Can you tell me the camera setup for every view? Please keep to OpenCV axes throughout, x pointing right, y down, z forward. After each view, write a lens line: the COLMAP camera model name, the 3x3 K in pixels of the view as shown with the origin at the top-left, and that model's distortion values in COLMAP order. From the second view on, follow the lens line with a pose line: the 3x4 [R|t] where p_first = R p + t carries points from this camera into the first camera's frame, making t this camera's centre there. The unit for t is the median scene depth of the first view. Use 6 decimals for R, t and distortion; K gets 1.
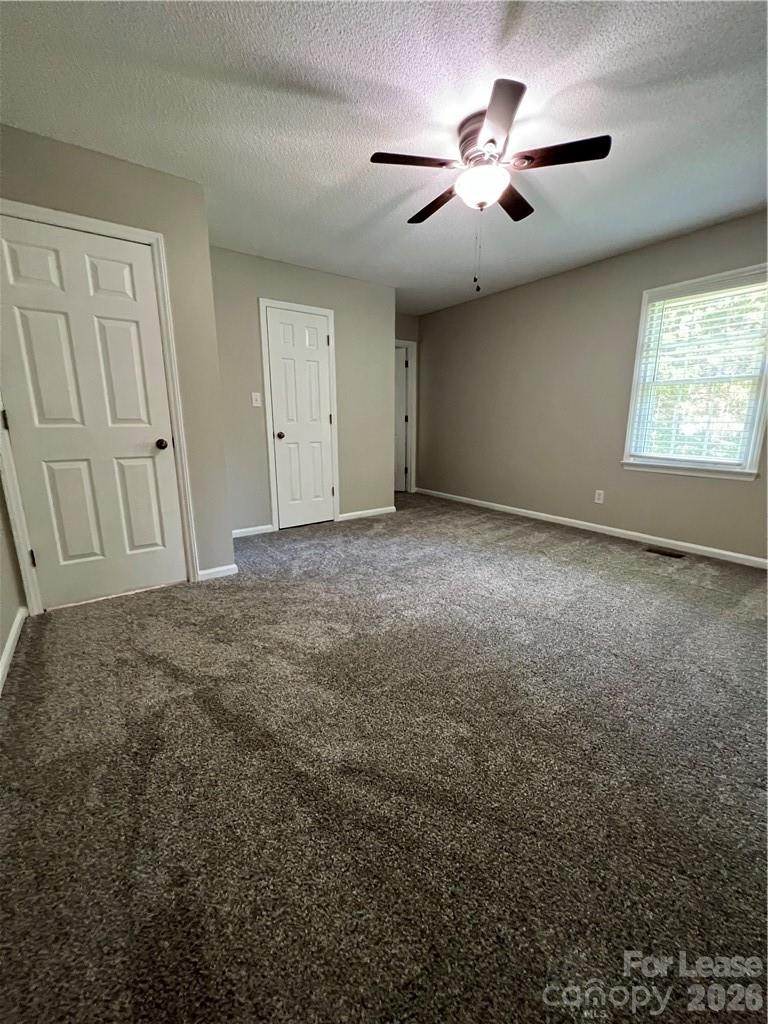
lens RADIAL K [[409.8, 0, 389.5], [0, 409.8, 509.0], [0, 0, 1]] dist [0.001991, 0.000292]
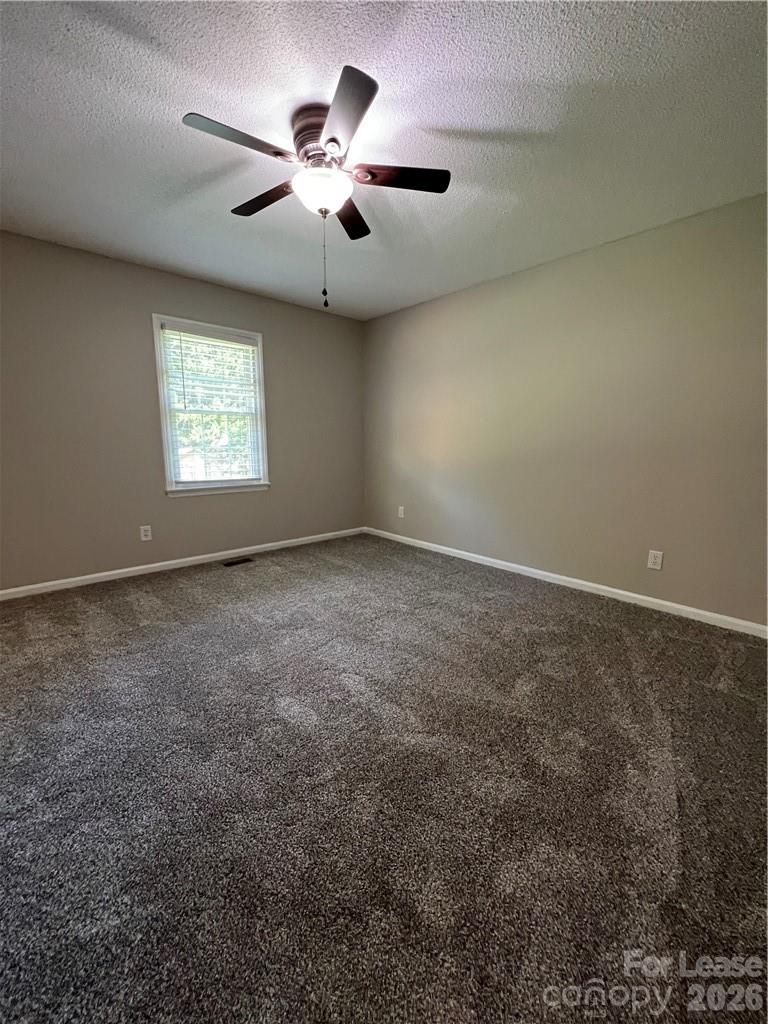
lens RADIAL K [[410.5, 0, 383.9], [0, 410.5, 503.5], [0, 0, 1]] dist [0.001994, 0.000104]
pose [[-0.119778, -0.141236, 0.982703, -0.439364], [0.211539, 0.963469, 0.164255, -0.141281], [-0.970002, 0.227554, -0.085525, 0.635500]]
